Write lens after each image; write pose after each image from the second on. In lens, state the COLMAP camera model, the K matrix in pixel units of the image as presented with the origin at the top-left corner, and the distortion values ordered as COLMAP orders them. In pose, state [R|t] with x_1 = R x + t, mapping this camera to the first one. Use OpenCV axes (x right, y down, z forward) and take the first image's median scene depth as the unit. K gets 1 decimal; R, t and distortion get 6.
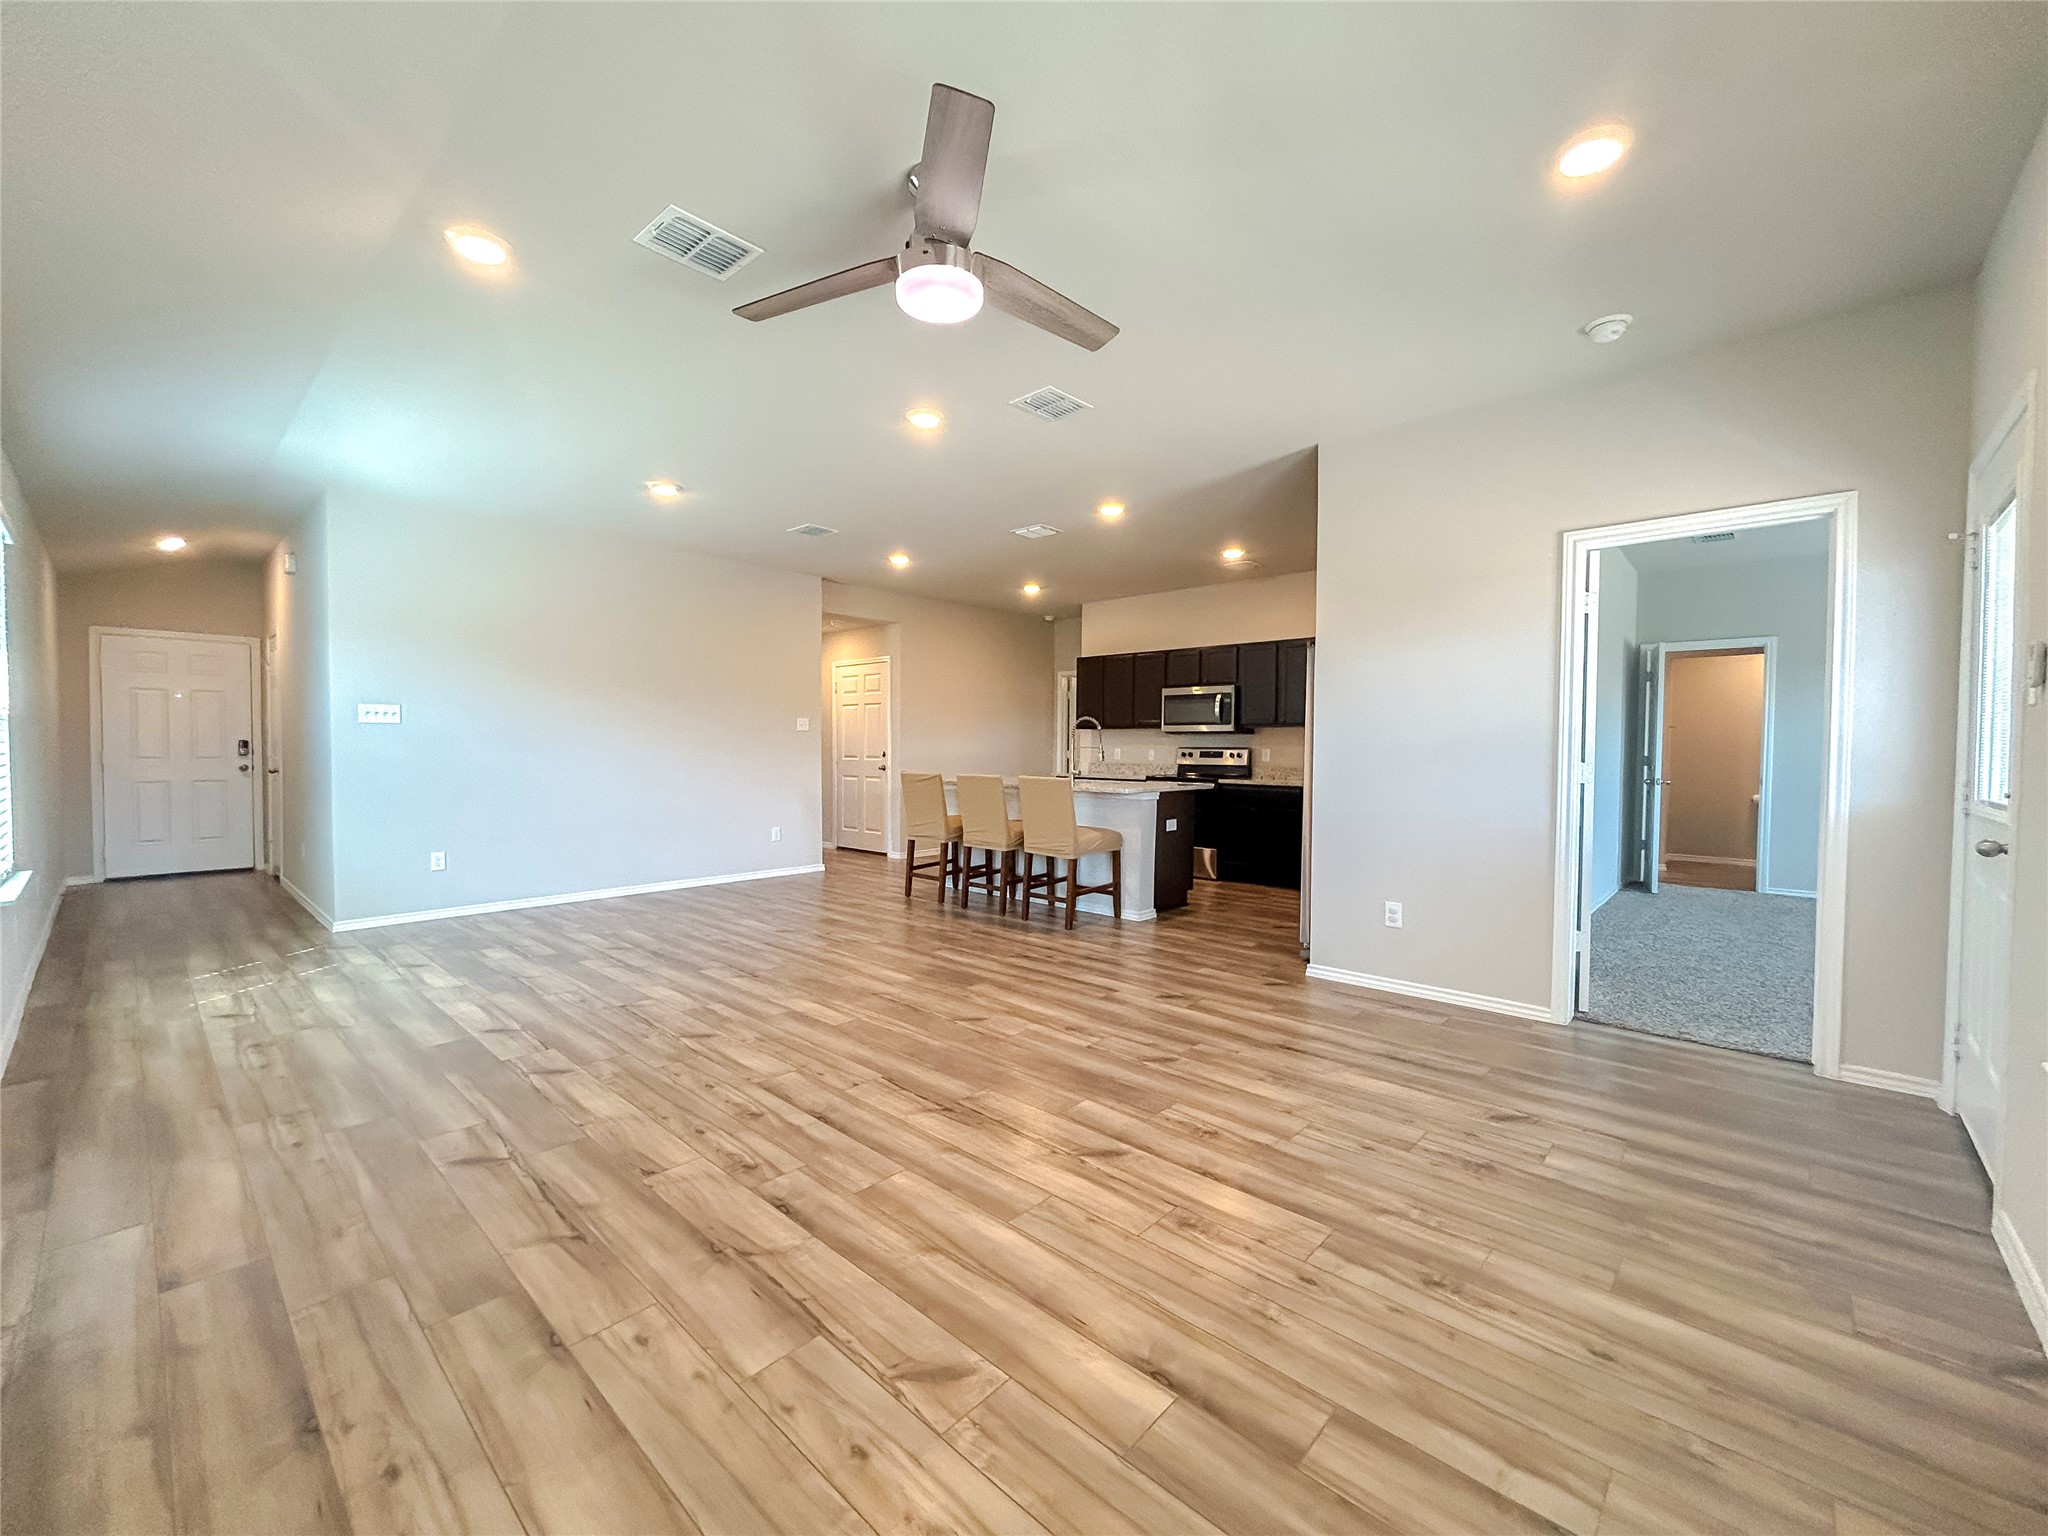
lens RADIAL K [[823.6, 0, 1024.0], [0, 823.6, 768.0], [0, 0, 1]] dist [-0.001161, 0.000299]
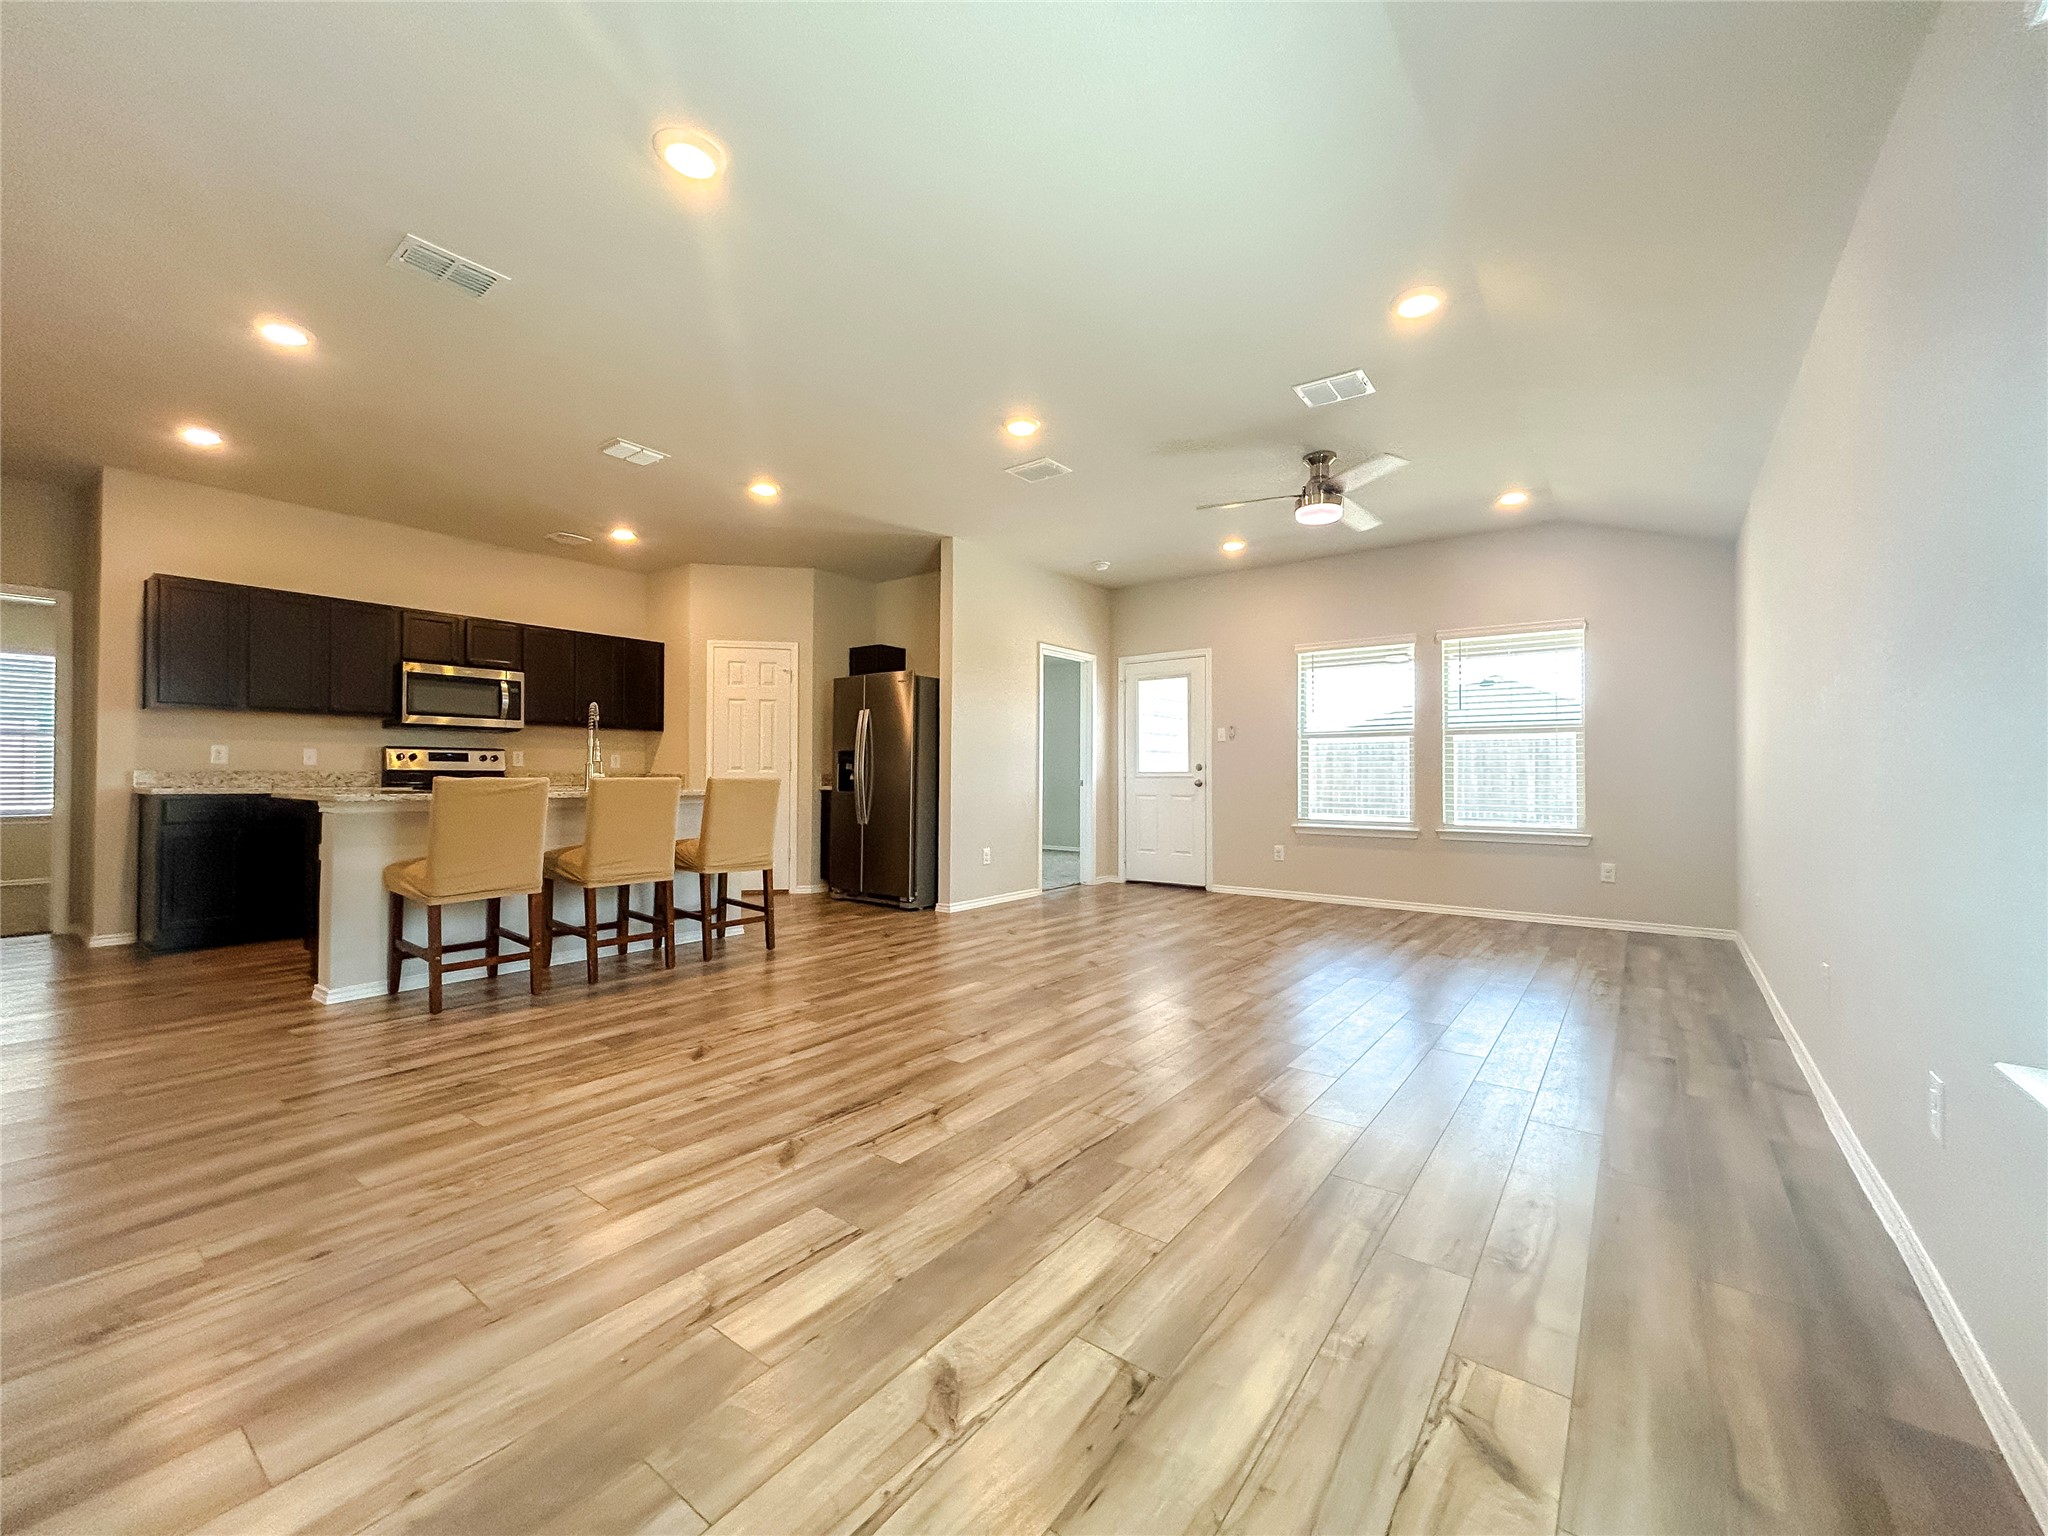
lens RADIAL K [[823.6, 0, 1024.0], [0, 823.6, 768.0], [0, 0, 1]] dist [-0.001161, 0.000299]
pose [[-0.090379, 0.001423, 0.995906, -0.754058], [0.021688, 0.999765, 0.000540, 0.006464], [-0.995671, 0.021648, -0.090389, 0.713544]]
